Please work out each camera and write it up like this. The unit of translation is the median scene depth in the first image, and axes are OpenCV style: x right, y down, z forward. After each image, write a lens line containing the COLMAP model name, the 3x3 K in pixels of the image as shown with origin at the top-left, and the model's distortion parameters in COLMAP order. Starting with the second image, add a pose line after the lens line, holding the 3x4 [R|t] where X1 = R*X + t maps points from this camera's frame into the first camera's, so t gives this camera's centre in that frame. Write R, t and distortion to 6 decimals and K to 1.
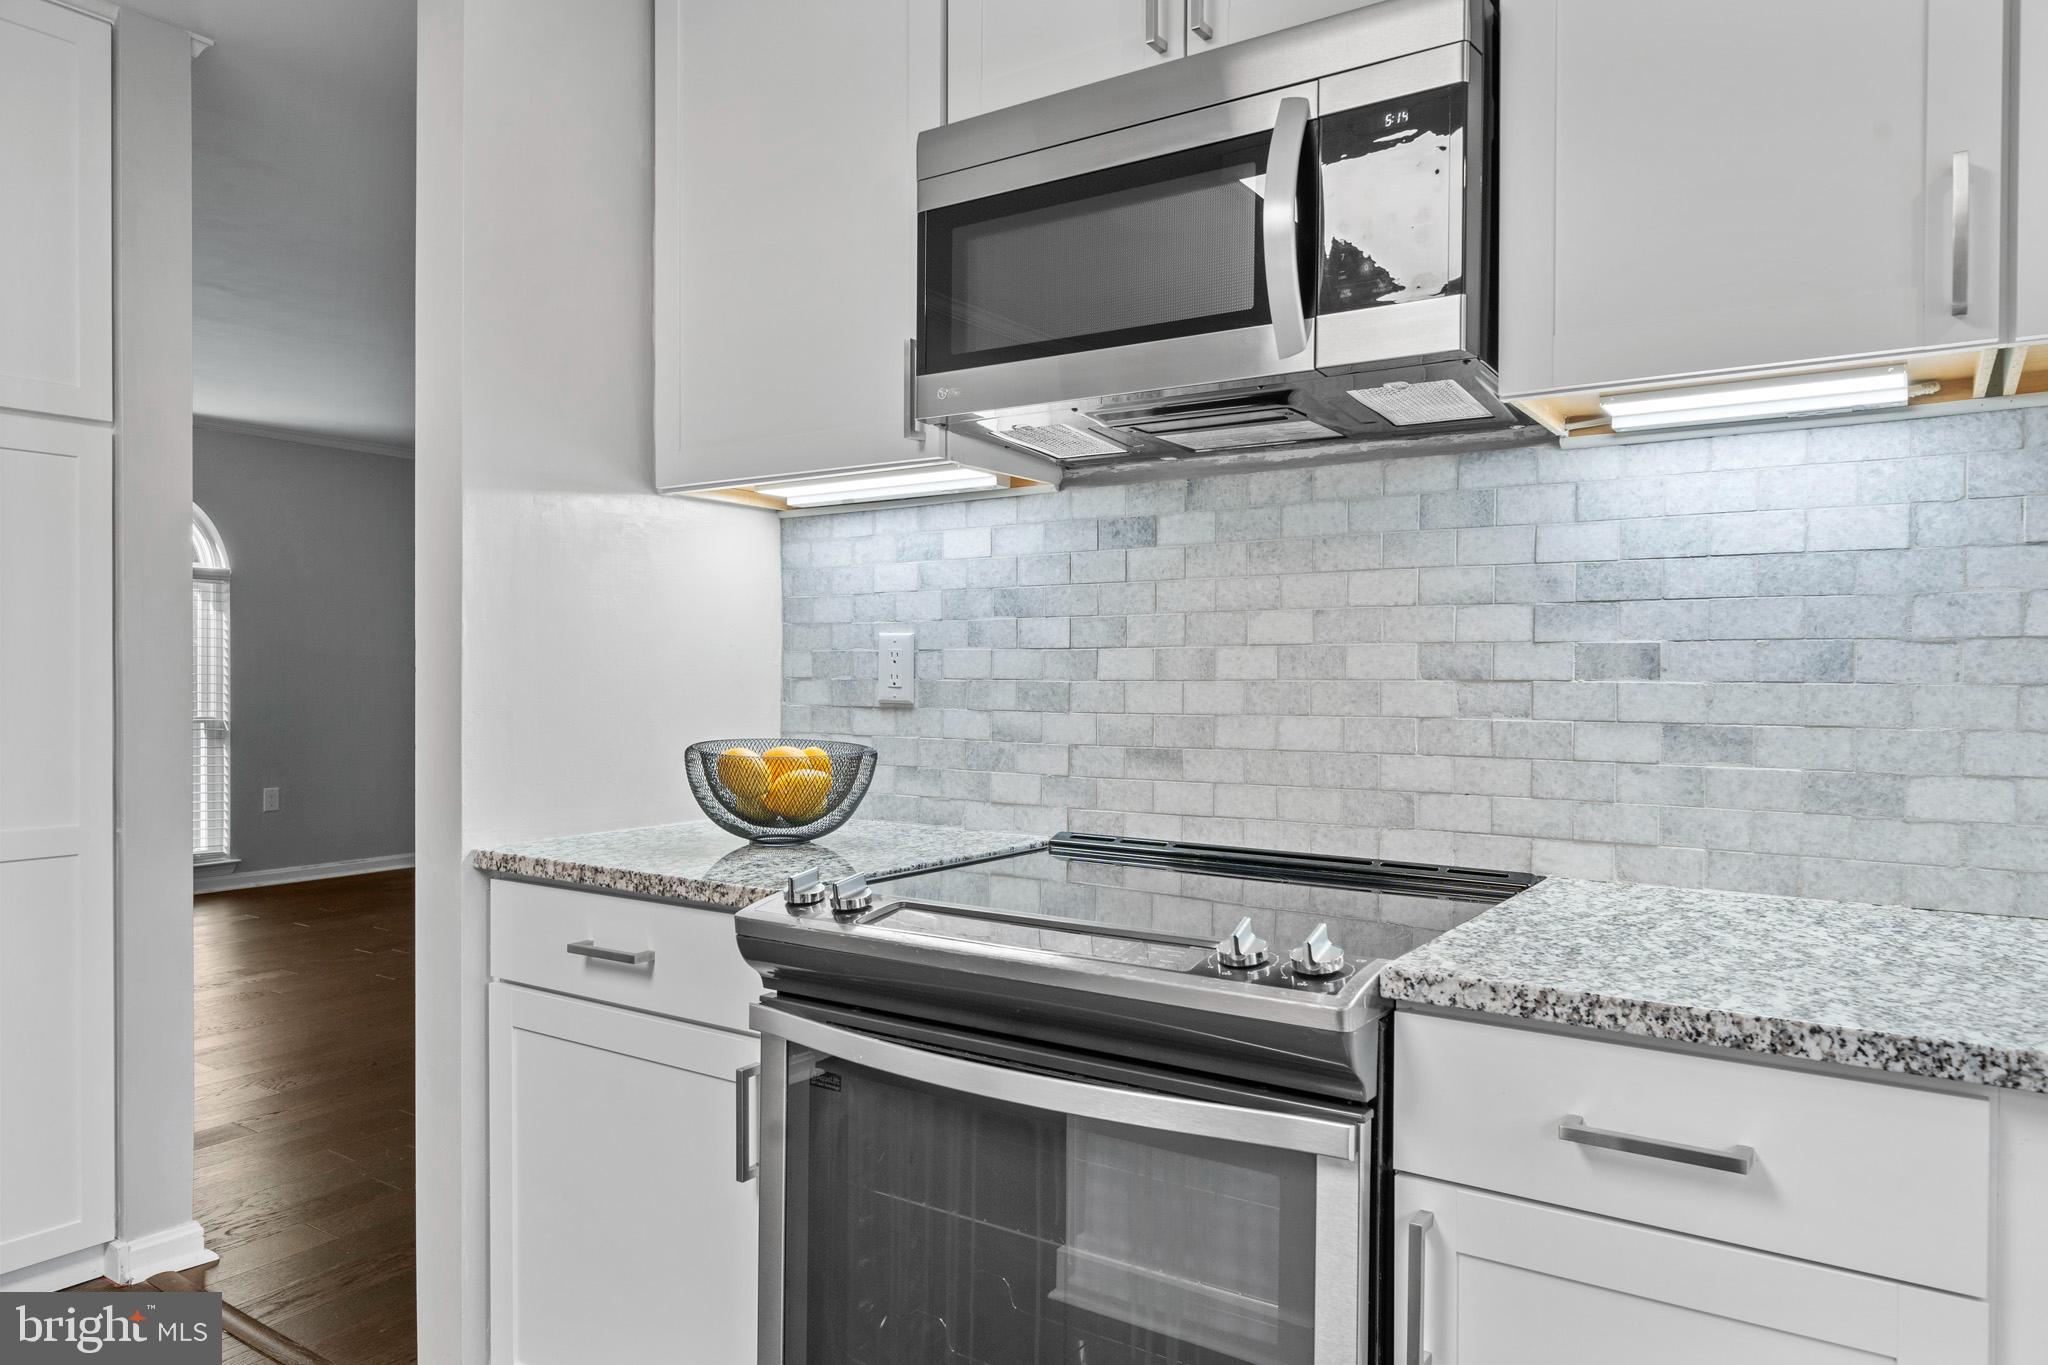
lens RADIAL K [[1321.9, 0, 1033.2], [0, 1321.9, 682.2], [0, 0, 1]] dist [0.004489, 0.002830]
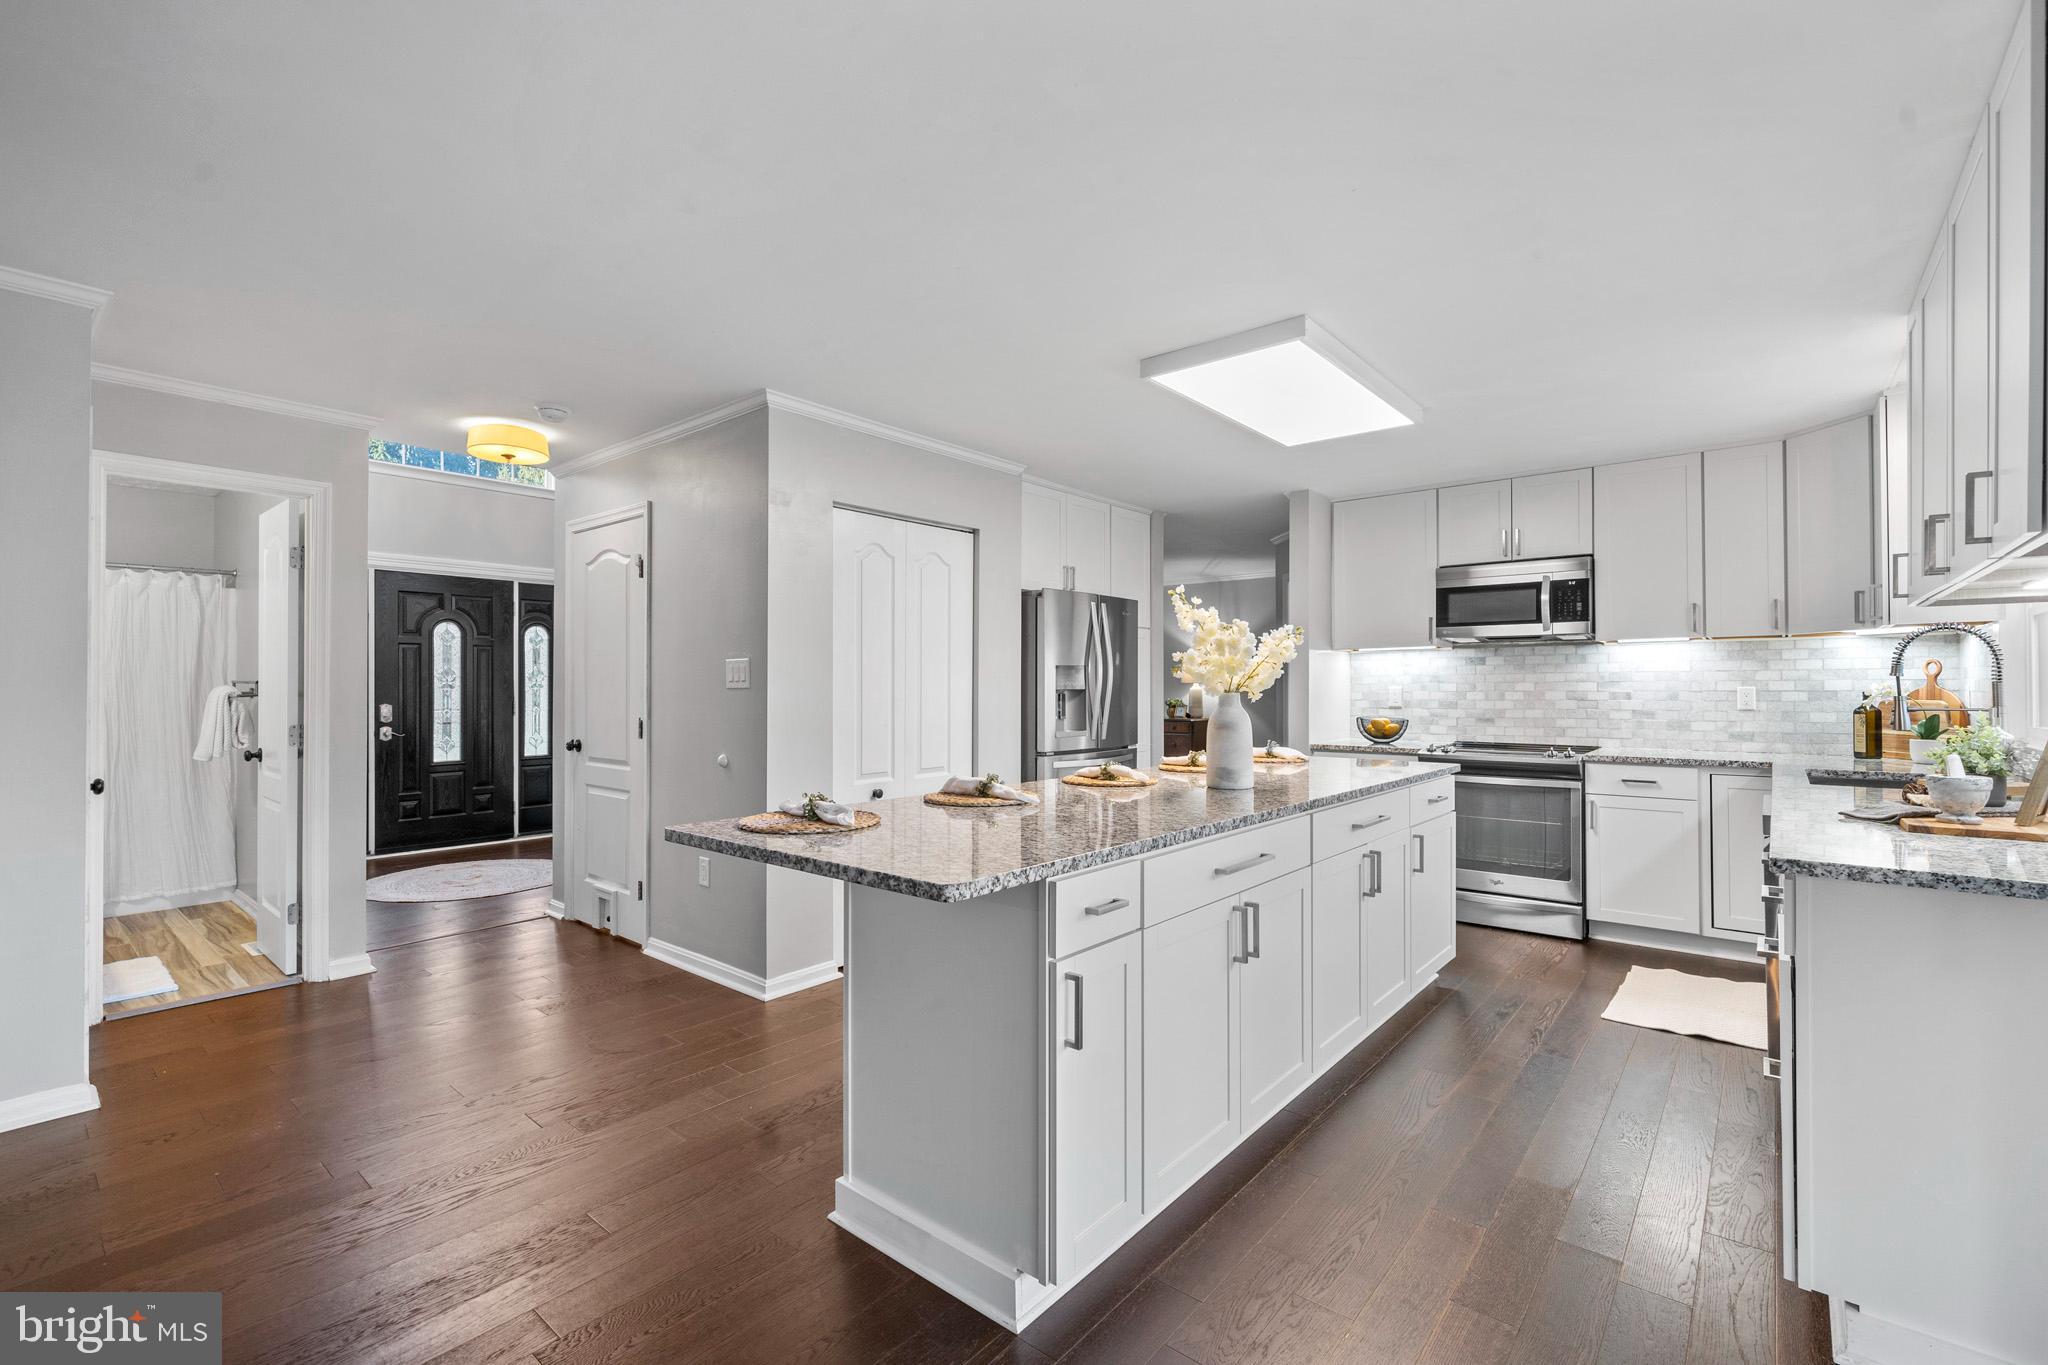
lens RADIAL K [[893.0, 0, 1009.2], [0, 893.0, 686.7], [0, 0, 1]] dist [-0.002119, -0.000580]
pose [[0.993374, -0.008140, -0.114640, -1.073918], [0.007296, 0.999943, -0.007784, -0.033558], [0.114697, 0.006896, 0.993377, -1.889250]]
